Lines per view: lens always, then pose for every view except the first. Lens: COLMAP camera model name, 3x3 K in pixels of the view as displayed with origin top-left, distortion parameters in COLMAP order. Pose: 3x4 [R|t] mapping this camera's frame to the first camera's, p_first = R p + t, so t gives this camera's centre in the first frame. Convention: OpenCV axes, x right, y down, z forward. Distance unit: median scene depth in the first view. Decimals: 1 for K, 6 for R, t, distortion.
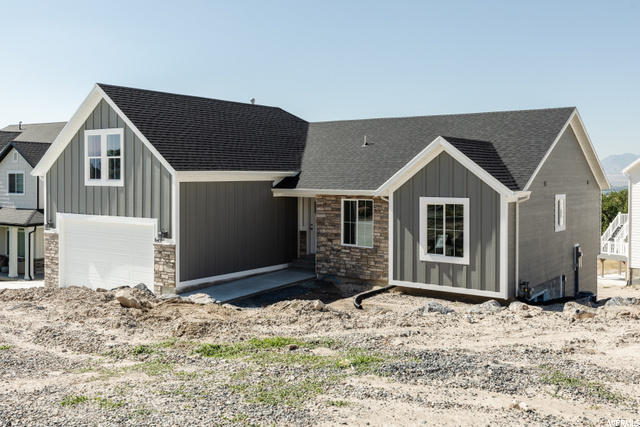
lens RADIAL K [[640.0, 0, 319.5], [0, 640.0, 174.7], [0, 0, 1]] dist [-0.003337, 0.001387]
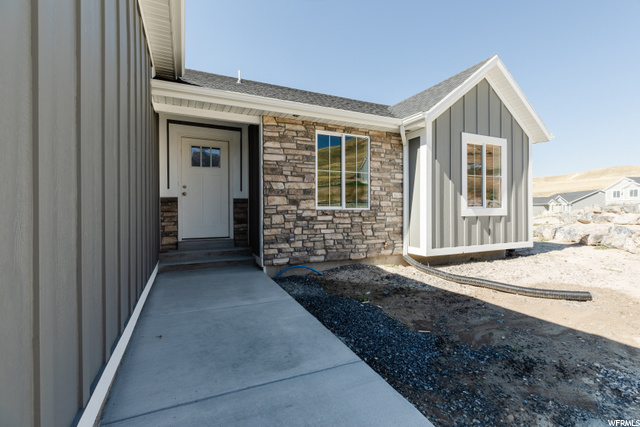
lens RADIAL K [[271.6, 0, 320.0], [0, 271.6, 213.5], [0, 0, 1]] dist [-0.000847, -0.000133]
pose [[0.503650, -0.014632, 0.863784, -0.190027], [0.006739, 0.999893, 0.013009, 0.117287], [-0.863882, -0.000731, 0.503694, 0.922448]]
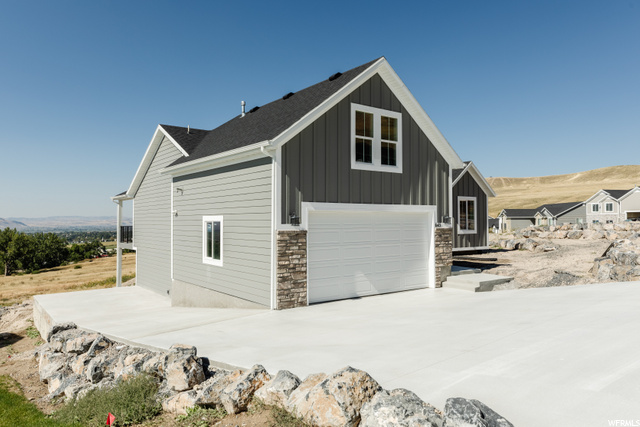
lens RADIAL K [[454.7, 0, 320.0], [0, 454.7, 213.5], [0, 0, 1]] dist [0.000738, 0.000767]
pose [[0.290710, 0.014119, 0.956707, -1.018121], [0.004440, 0.999860, -0.016105, 0.091311], [-0.956801, 0.008930, 0.290607, 0.937509]]
